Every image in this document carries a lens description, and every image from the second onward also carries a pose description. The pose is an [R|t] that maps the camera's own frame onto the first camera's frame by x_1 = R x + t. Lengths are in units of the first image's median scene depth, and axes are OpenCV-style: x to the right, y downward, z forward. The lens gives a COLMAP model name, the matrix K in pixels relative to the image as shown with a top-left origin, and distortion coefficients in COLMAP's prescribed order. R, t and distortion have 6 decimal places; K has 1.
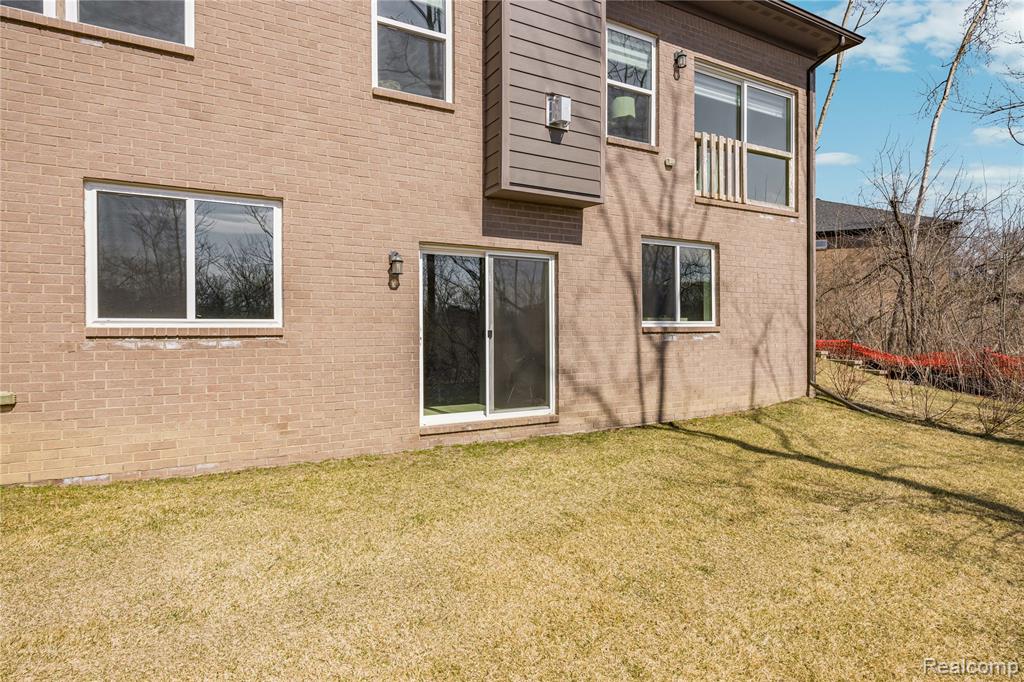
lens RADIAL K [[592.5, 0, 513.5], [0, 592.5, 335.6], [0, 0, 1]] dist [-0.003396, 0.000775]
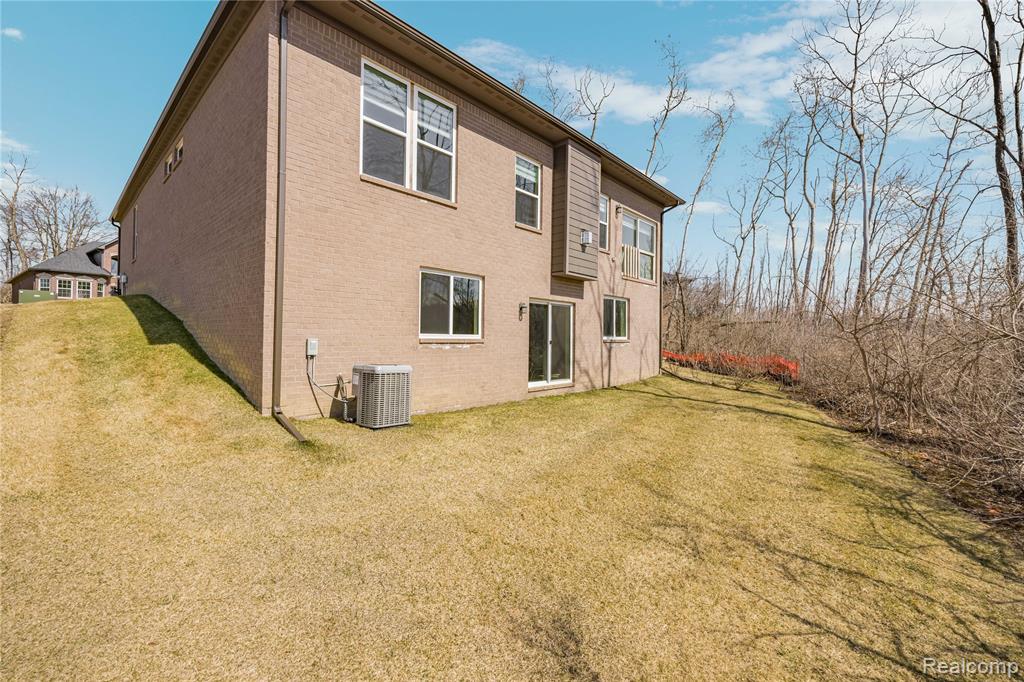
lens RADIAL K [[423.2, 0, 509.5], [0, 423.2, 343.7], [0, 0, 1]] dist [0.002479, 0.000006]
pose [[0.960112, 0.004185, 0.279585, -0.524049], [-0.003150, 0.999986, -0.004151, 0.006467], [-0.279599, 0.003105, 0.960112, -0.319791]]
